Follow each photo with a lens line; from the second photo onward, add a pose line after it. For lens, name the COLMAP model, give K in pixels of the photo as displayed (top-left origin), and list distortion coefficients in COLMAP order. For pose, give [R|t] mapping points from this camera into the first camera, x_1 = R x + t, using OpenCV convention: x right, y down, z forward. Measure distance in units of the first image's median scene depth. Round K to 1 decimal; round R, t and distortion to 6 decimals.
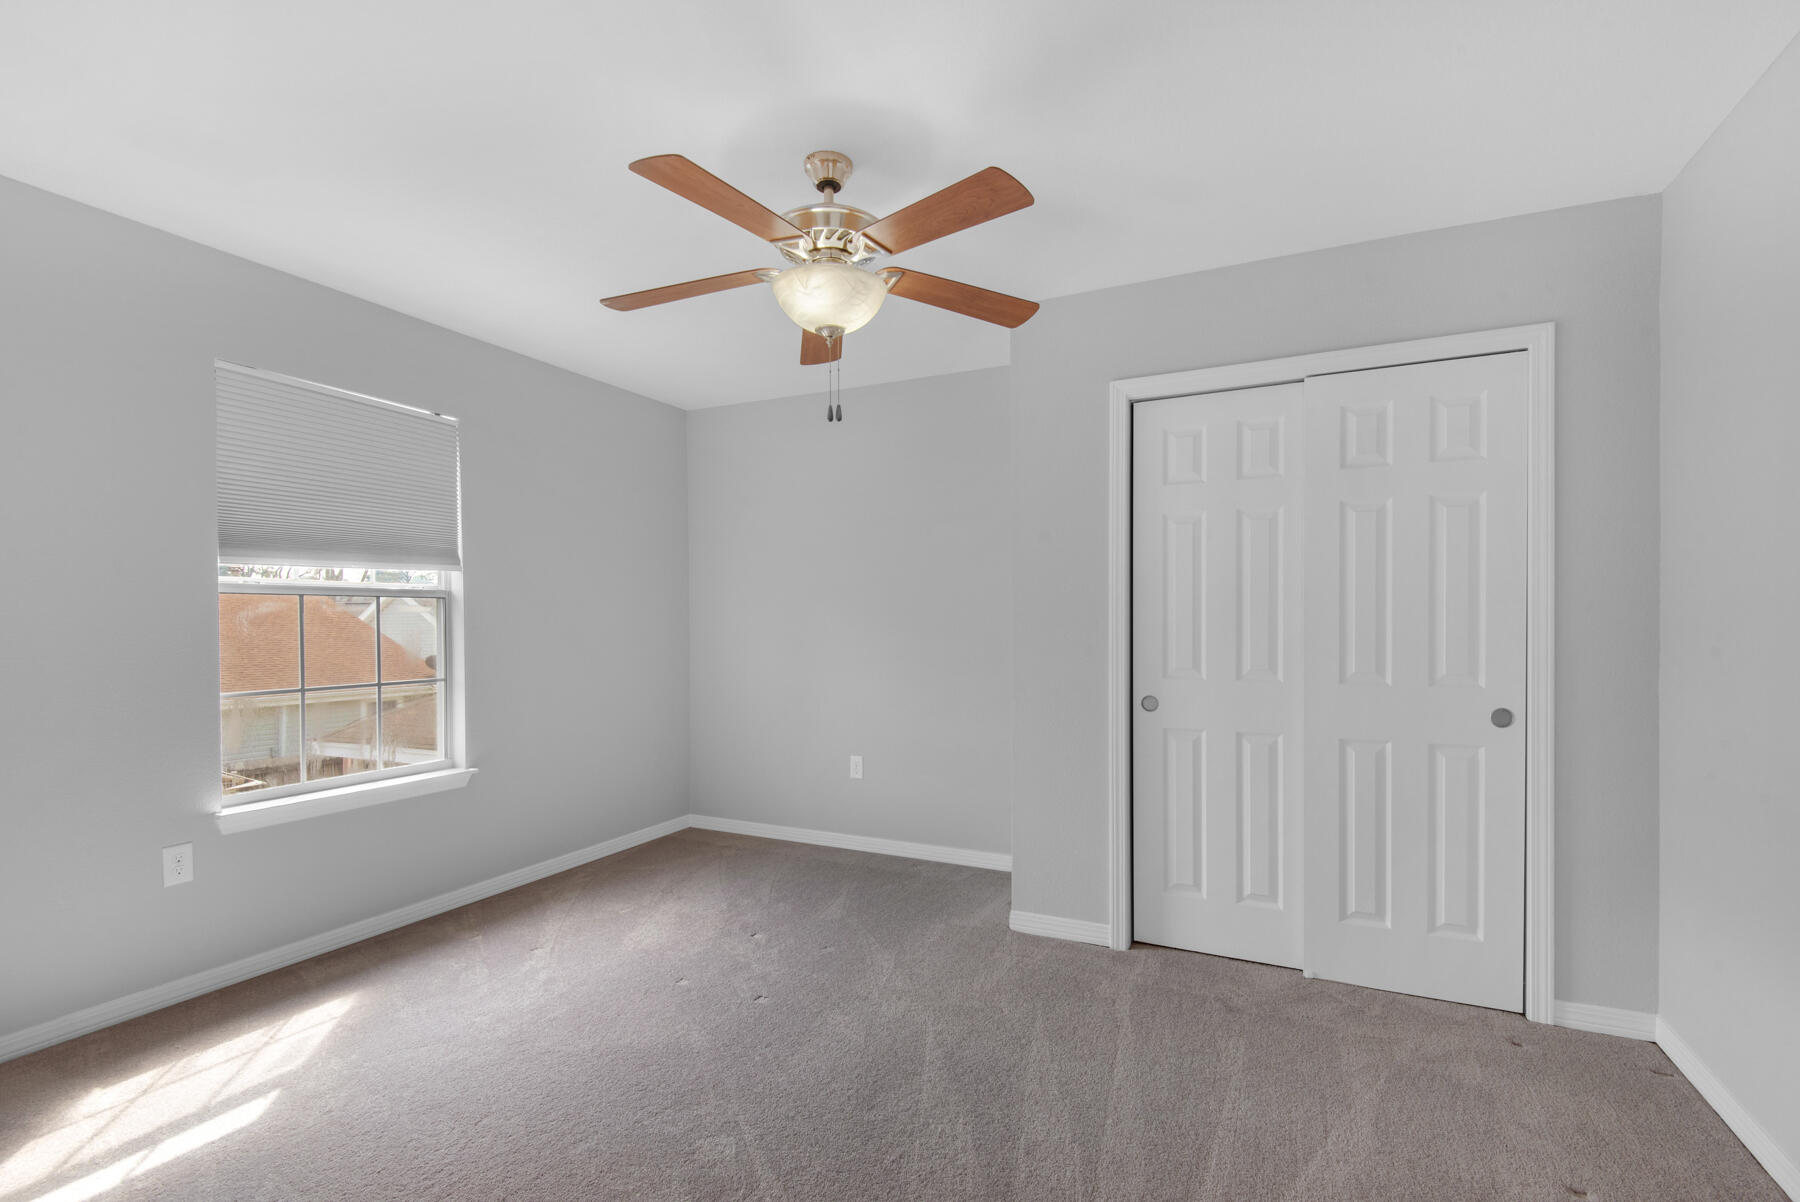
lens RADIAL K [[810.5, 0, 901.2], [0, 810.5, 630.8], [0, 0, 1]] dist [0.037453, -0.021584]
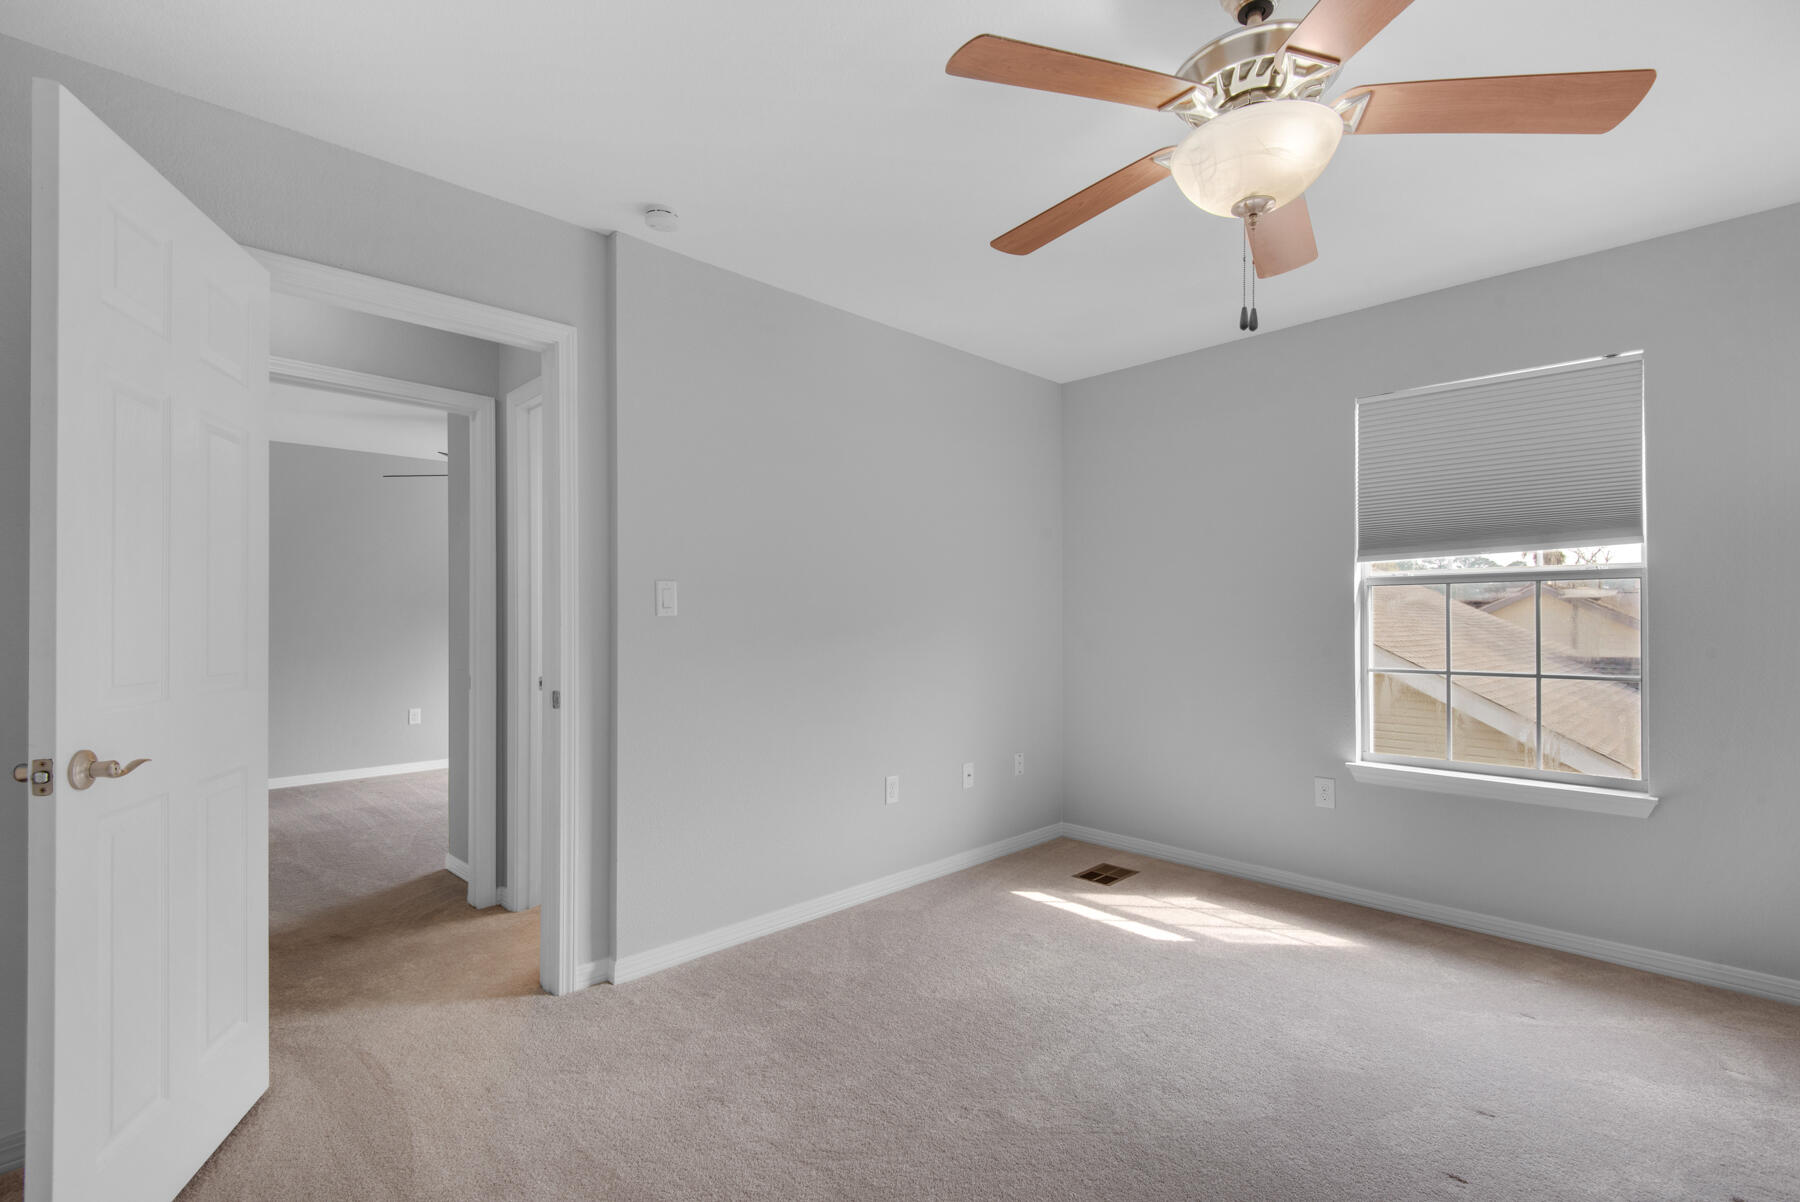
lens RADIAL K [[815.2, 0, 901.0], [0, 815.2, 619.2], [0, 0, 1]] dist [0.035269, -0.022414]
pose [[-0.342952, 0.010256, -0.939297, 0.604760], [-0.001384, 0.999934, 0.011423, -0.010116], [0.939352, 0.005217, -0.342915, 0.819001]]
